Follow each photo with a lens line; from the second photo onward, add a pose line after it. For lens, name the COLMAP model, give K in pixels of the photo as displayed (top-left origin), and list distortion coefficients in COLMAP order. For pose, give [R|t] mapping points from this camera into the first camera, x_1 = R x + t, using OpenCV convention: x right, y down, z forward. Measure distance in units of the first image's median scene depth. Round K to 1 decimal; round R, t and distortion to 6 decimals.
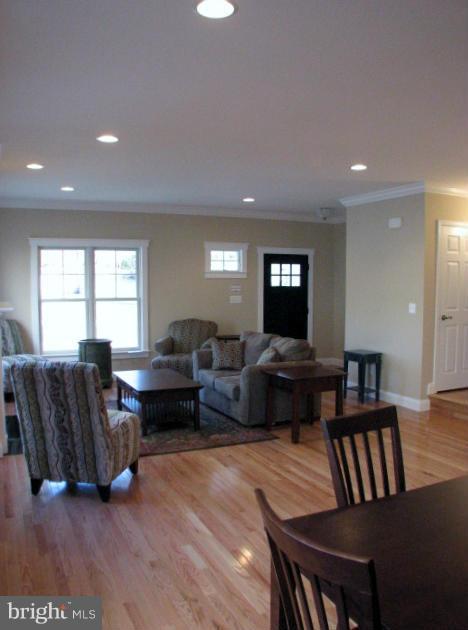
lens RADIAL K [[547.9, 0, 234.0], [0, 547.9, 315.0], [0, 0, 1]] dist [-0.208460, 0.133020]
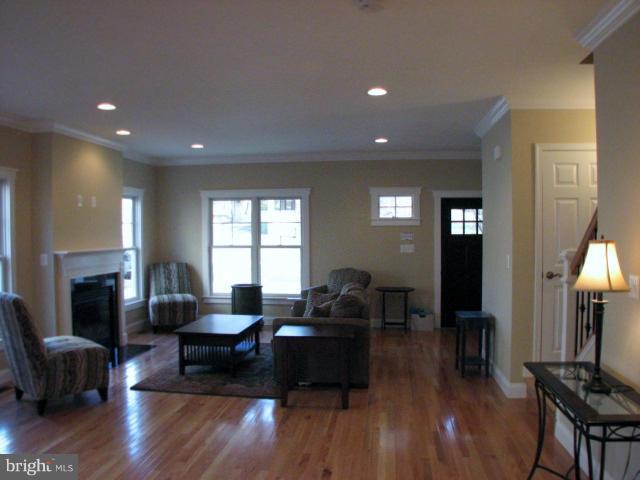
lens RADIAL K [[542.3, 0, 303.7], [0, 542.3, 239.0], [0, 0, 1]] dist [-0.161149, 0.064097]
pose [[0.835164, 0.003439, -0.549990, 0.401909], [-0.028116, 0.998940, -0.036449, -0.007297], [0.549282, 0.045904, 0.834375, 0.162639]]
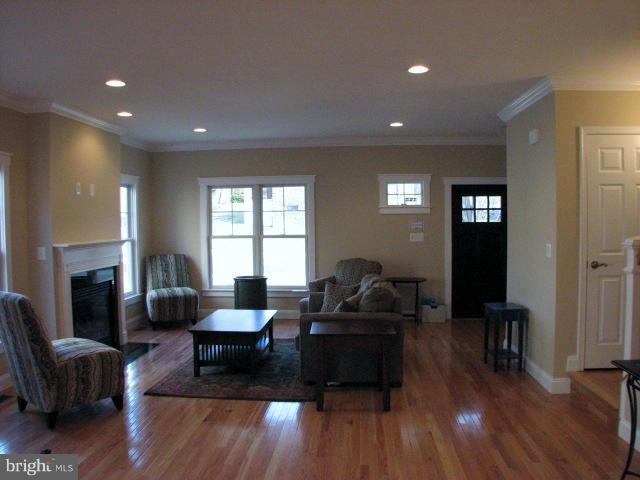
lens RADIAL K [[542.3, 0, 303.7], [0, 542.3, 239.0], [0, 0, 1]] dist [-0.161149, 0.064097]
pose [[0.863473, 0.007546, -0.504338, 0.321894], [-0.018731, 0.999678, -0.017111, -0.008219], [0.504047, 0.024221, 0.863337, 0.169131]]
